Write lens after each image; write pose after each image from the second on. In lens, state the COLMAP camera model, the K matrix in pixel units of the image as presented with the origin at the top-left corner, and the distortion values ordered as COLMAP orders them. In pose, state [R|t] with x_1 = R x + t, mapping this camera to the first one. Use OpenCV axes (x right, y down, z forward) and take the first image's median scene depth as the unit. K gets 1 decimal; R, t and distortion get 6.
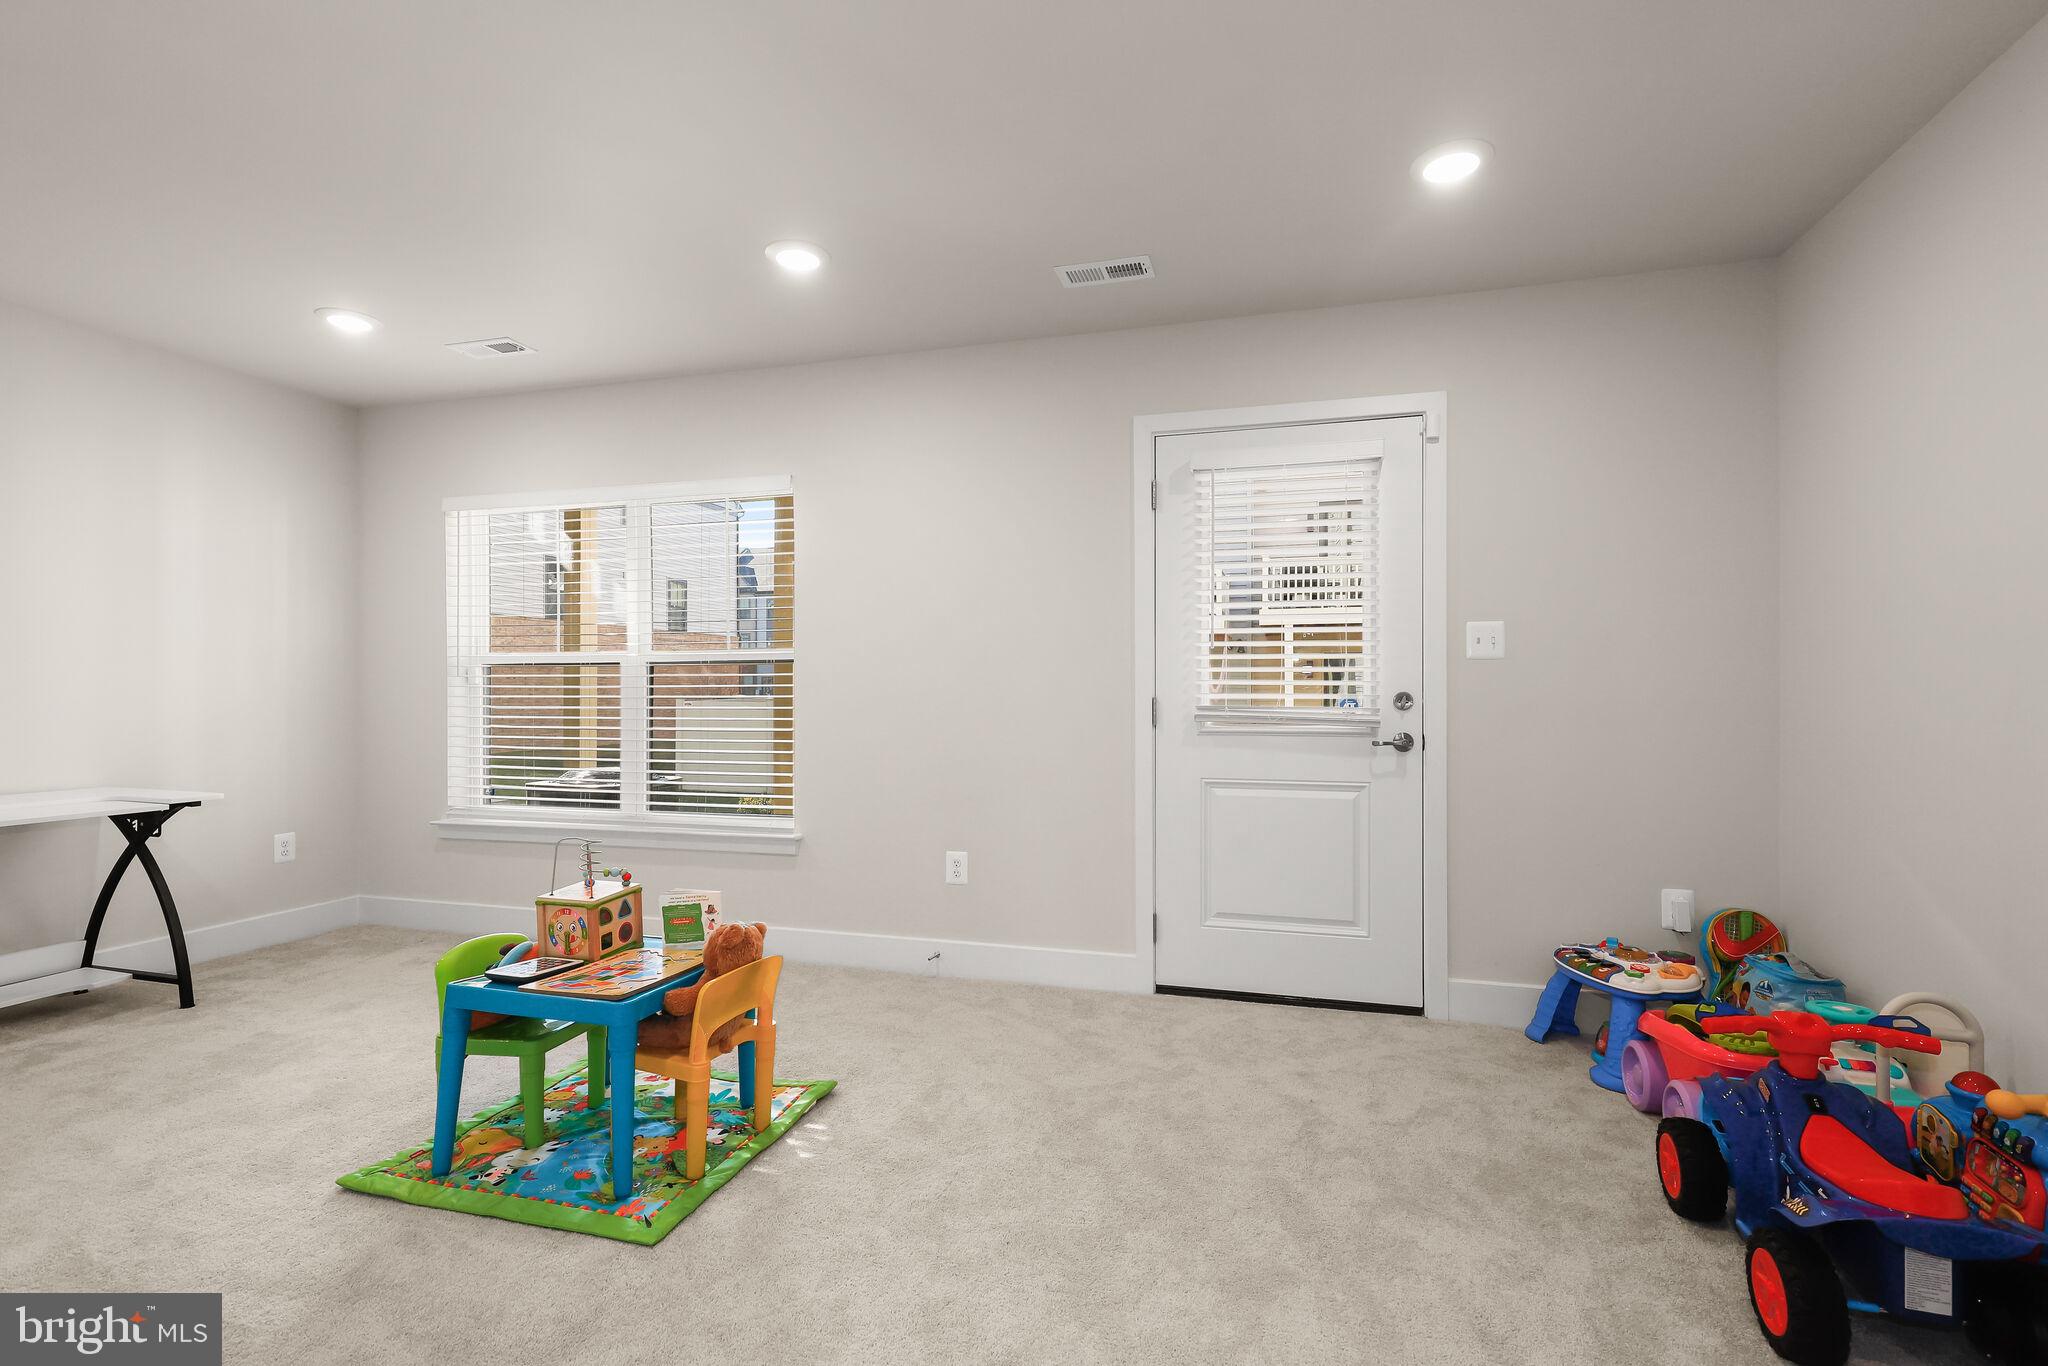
lens RADIAL K [[939.2, 0, 1068.7], [0, 939.2, 697.7], [0, 0, 1]] dist [-0.004496, 0.001963]
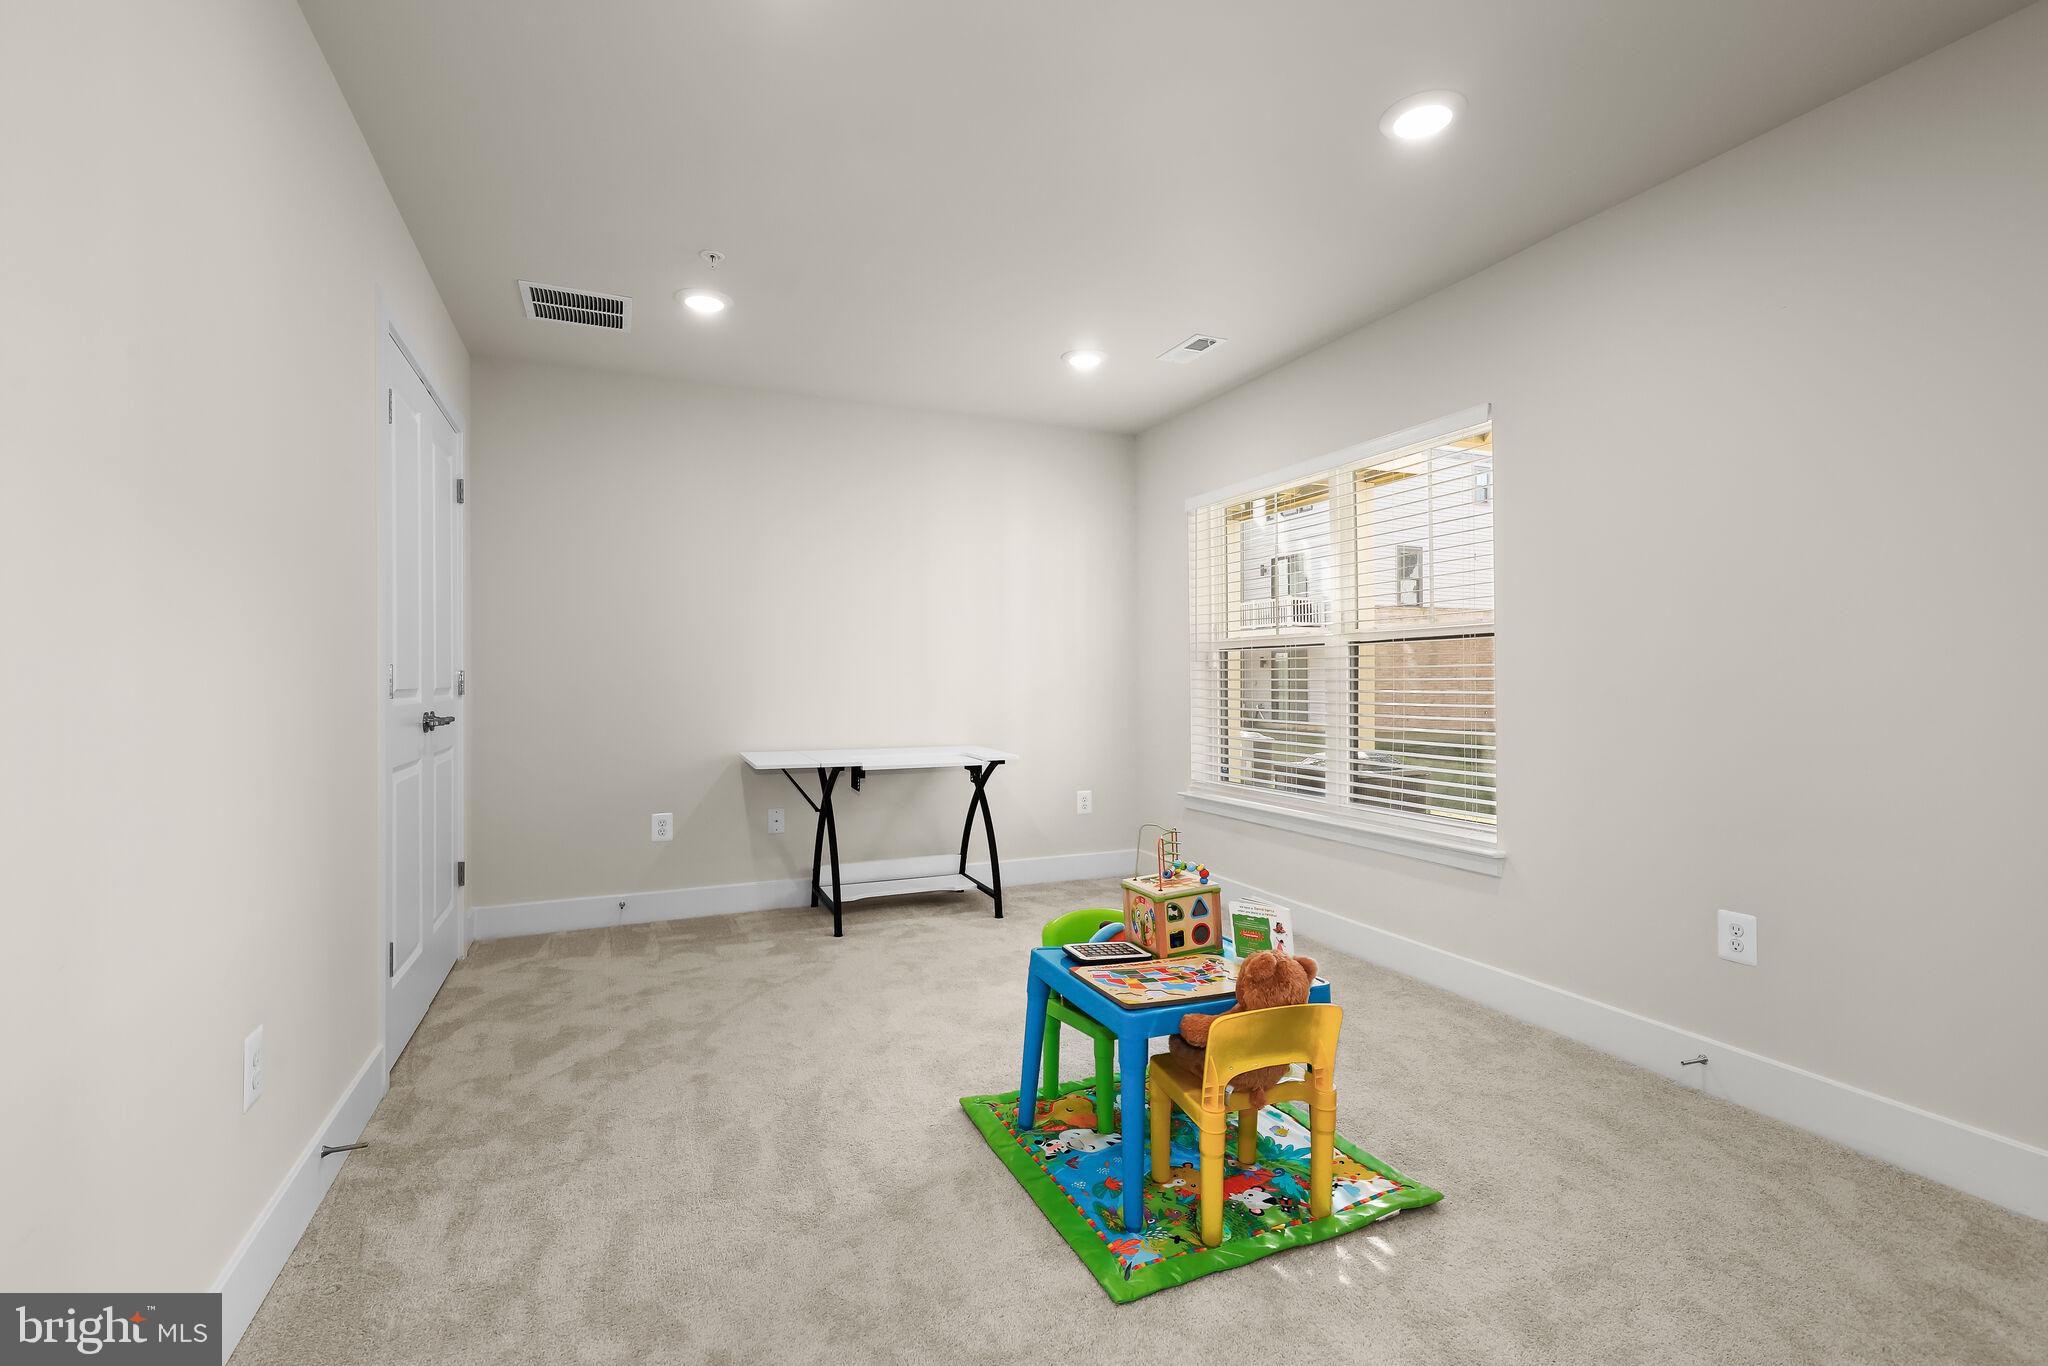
lens RADIAL K [[939.2, 0, 1017.6], [0, 939.2, 675.0], [0, 0, 1]] dist [-0.004496, 0.001963]
pose [[0.602462, -0.006238, -0.798123, 0.159692], [-0.000038, 0.999969, -0.007844, 0.004026], [0.798147, 0.004756, 0.602444, 0.313453]]
